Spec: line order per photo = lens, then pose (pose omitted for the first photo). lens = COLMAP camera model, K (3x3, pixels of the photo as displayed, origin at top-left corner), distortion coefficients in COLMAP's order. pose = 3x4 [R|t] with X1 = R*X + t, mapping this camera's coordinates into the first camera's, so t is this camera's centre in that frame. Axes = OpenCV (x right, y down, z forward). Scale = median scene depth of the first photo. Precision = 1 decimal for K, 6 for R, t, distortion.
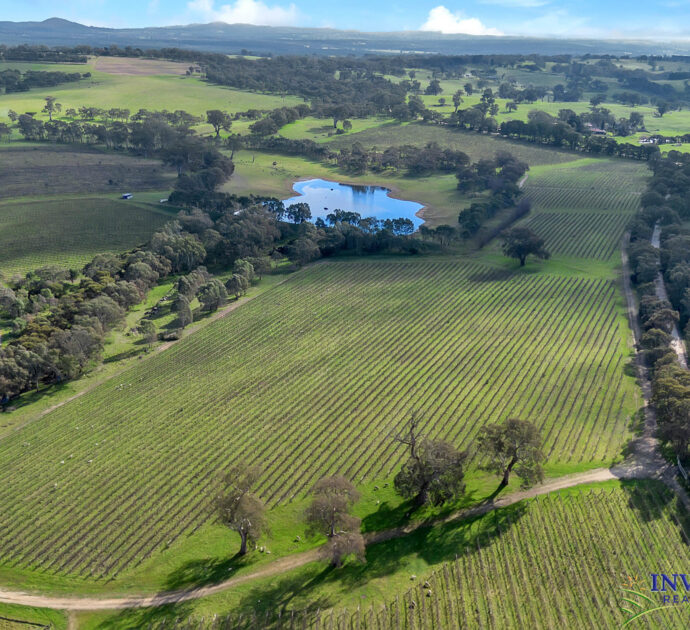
lens RADIAL K [[789.8, 0, 345.0], [0, 789.8, 315.0], [0, 0, 1]] dist [0.119913, -0.282954]
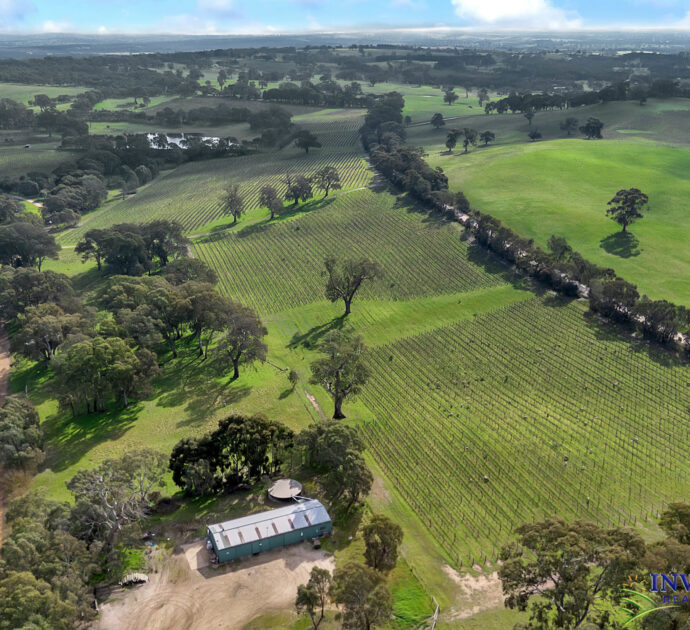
lens RADIAL K [[789.8, 0, 345.0], [0, 789.8, 315.0], [0, 0, 1]] dist [0.119913, -0.282954]
pose [[0.944712, -0.147143, 0.293031, -0.121638], [0.147385, 0.988848, 0.021385, 0.122977], [-0.292910, 0.022986, 0.955864, -0.320316]]
